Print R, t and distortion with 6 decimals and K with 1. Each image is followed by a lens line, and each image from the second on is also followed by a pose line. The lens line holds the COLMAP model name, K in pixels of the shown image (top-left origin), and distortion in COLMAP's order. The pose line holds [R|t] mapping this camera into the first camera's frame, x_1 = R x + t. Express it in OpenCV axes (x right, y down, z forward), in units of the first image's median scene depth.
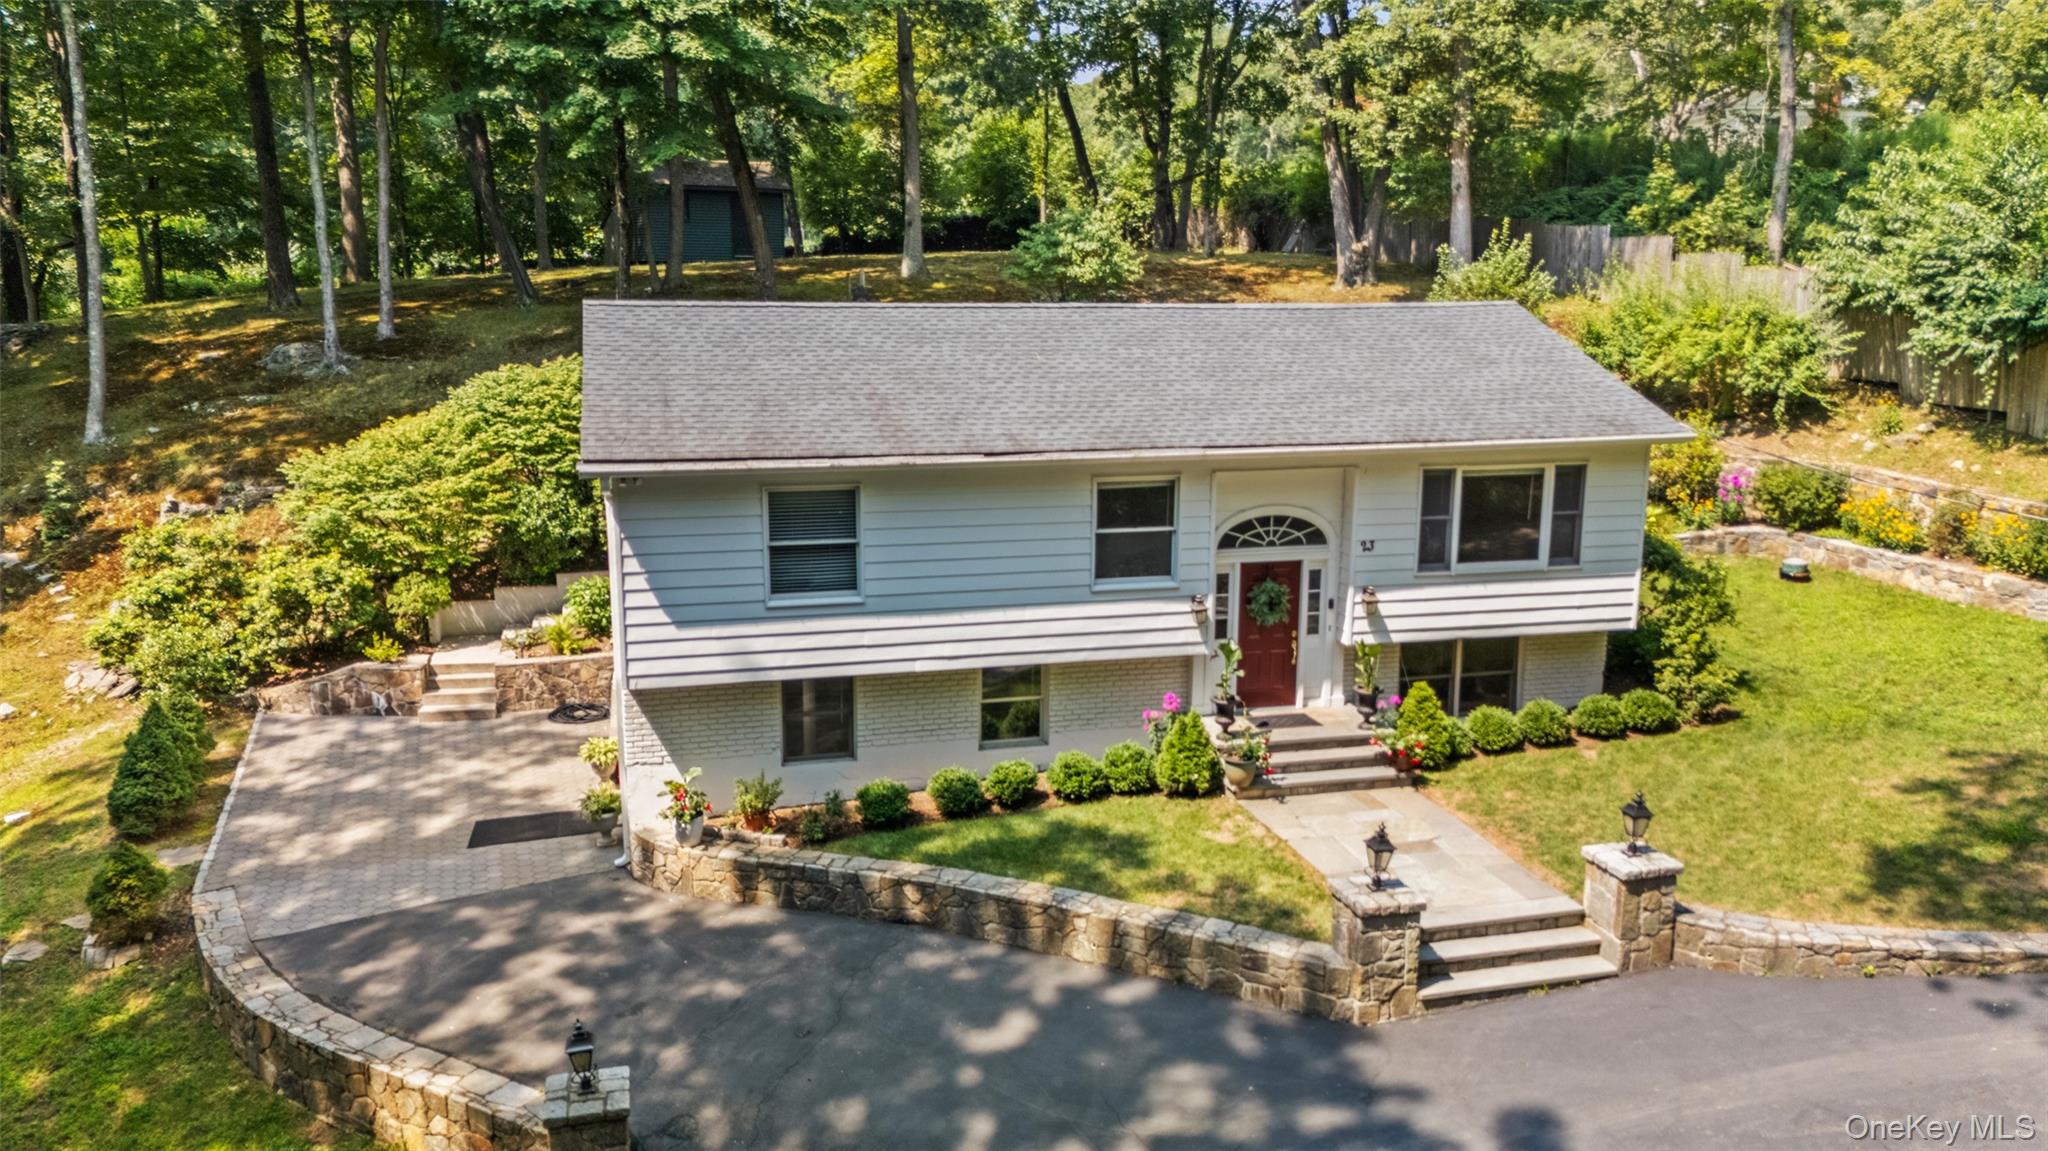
lens RADIAL K [[1514.6, 0, 995.7], [0, 1514.6, 575.3], [0, 0, 1]] dist [0.067028, -0.003359]
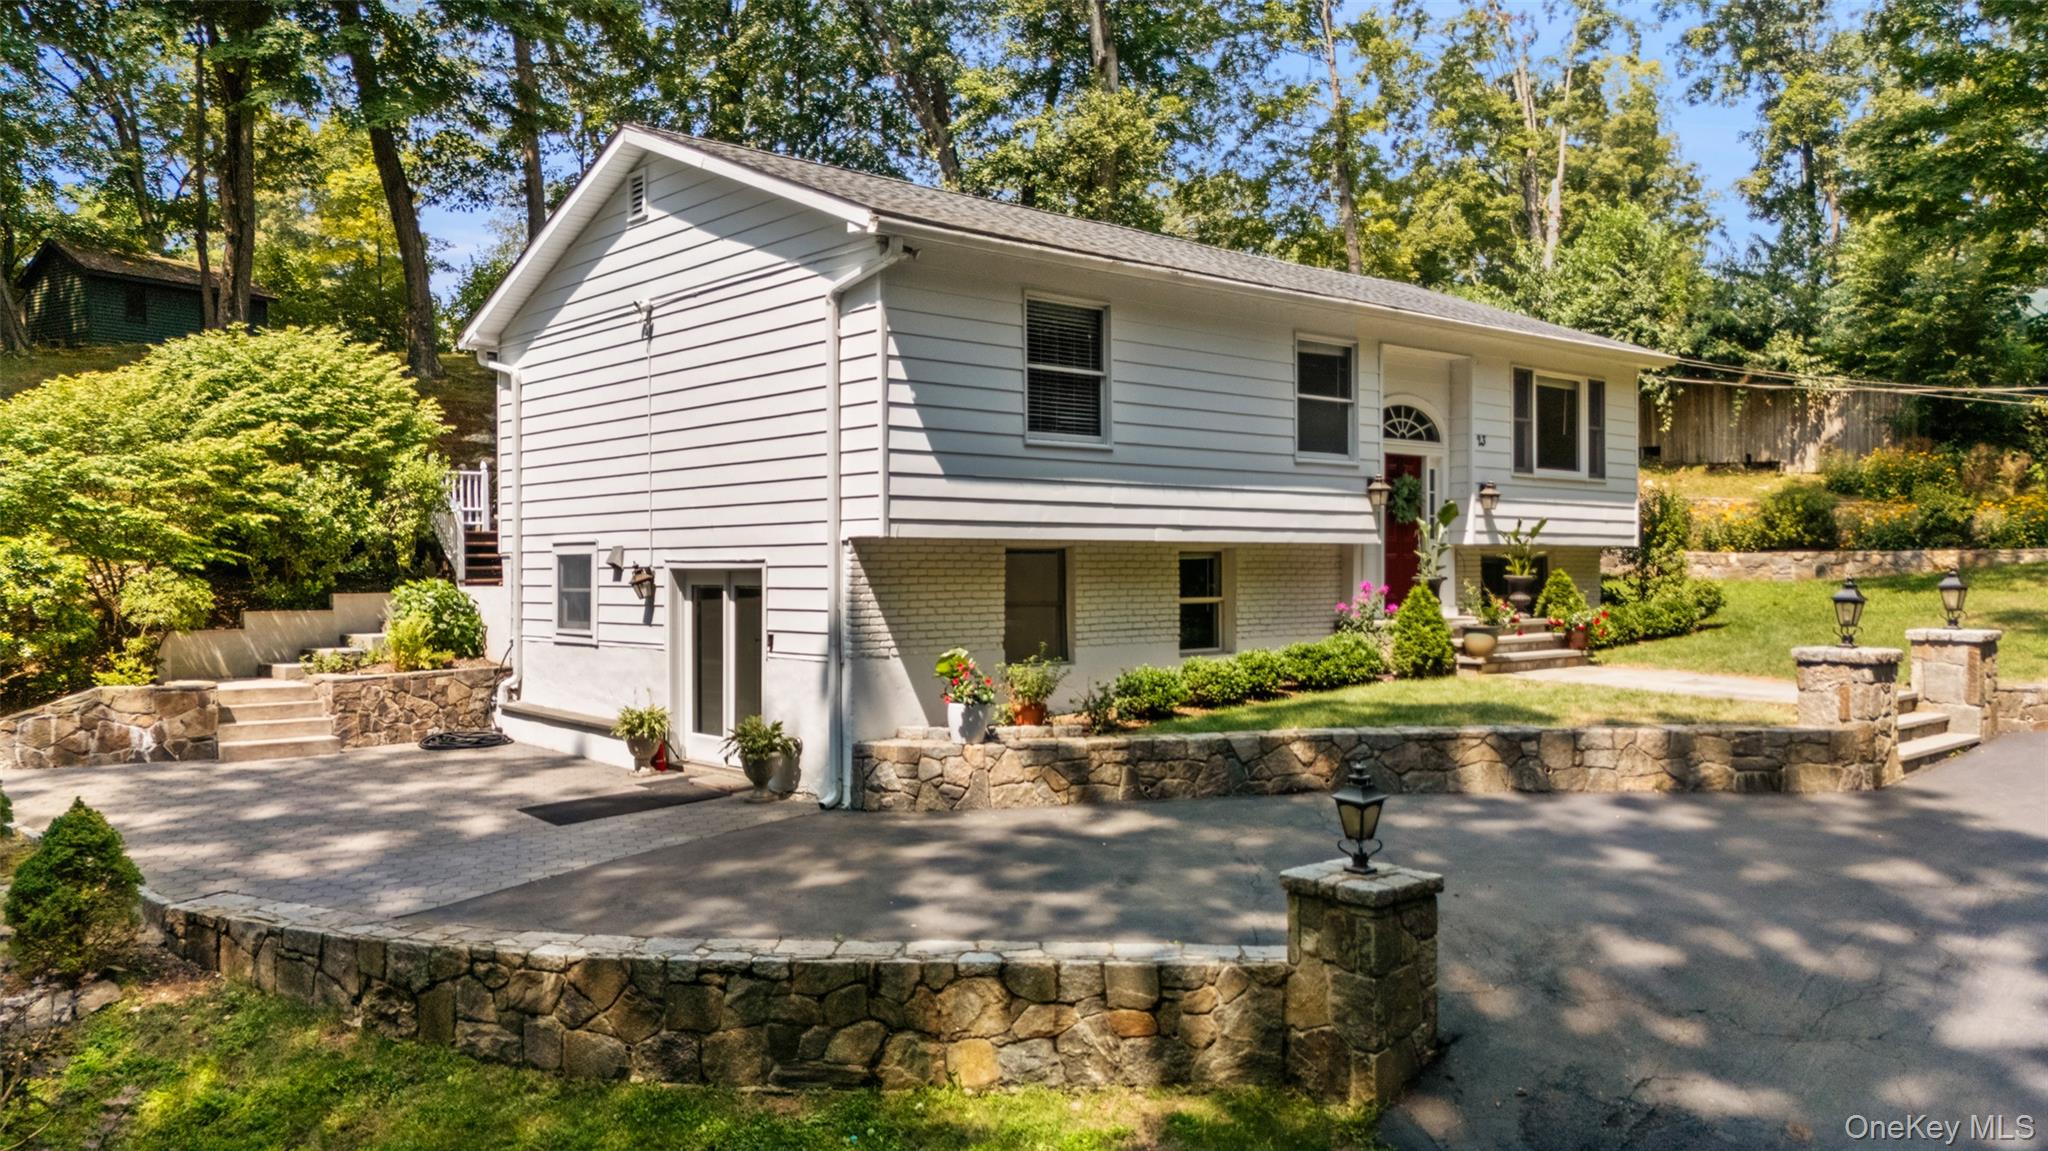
lens RADIAL K [[1548.7, 0, 1024.0], [0, 1548.7, 575.5], [0, 0, 1]] dist [0.056180, -0.001969]
pose [[0.886195, -0.008317, 0.463238, -0.479725], [0.093578, 0.982446, -0.161380, 0.199474], [-0.453764, 0.186363, 0.871417, 0.276708]]
